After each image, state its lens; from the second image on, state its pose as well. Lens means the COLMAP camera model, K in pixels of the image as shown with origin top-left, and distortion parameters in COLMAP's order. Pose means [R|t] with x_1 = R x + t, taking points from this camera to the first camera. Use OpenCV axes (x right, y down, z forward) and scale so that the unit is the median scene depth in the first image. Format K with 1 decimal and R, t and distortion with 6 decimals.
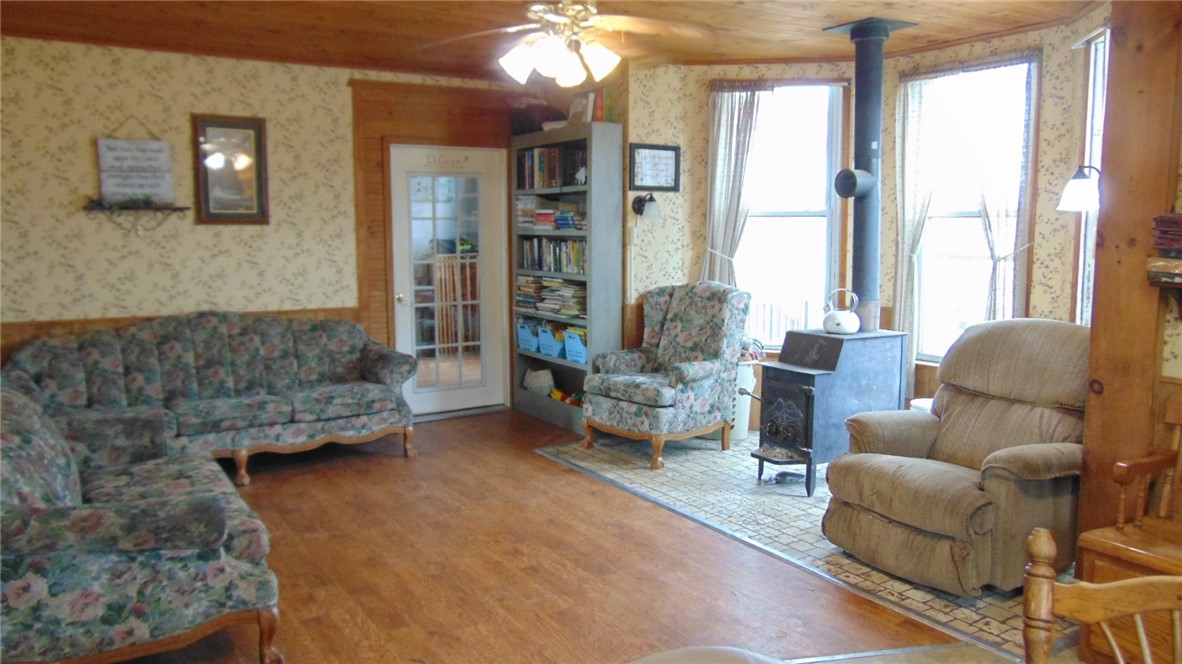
lens RADIAL K [[877.0, 0, 596.8], [0, 877.0, 332.4], [0, 0, 1]] dist [-0.049971, 0.073638]
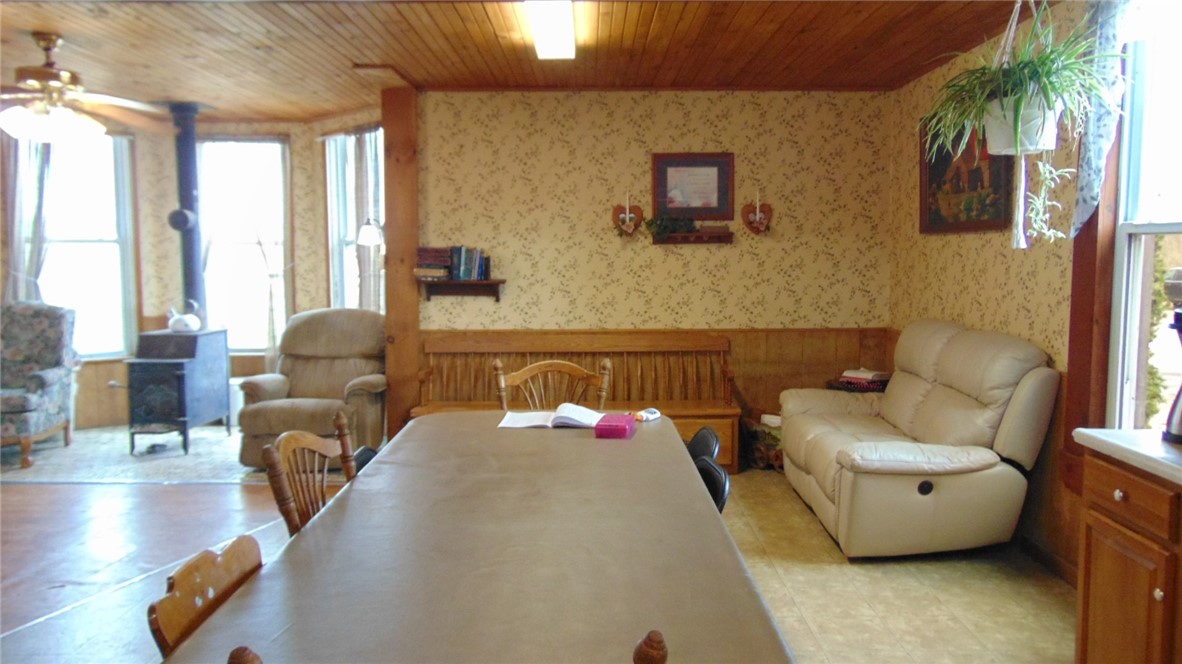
lens RADIAL K [[877.0, 0, 596.8], [0, 877.0, 332.4], [0, 0, 1]] dist [-0.049971, 0.073638]
pose [[0.529415, -0.074020, 0.845128, -0.517787], [0.099188, 0.994755, 0.024990, 0.030879], [-0.842545, 0.070596, 0.533980, -0.240551]]
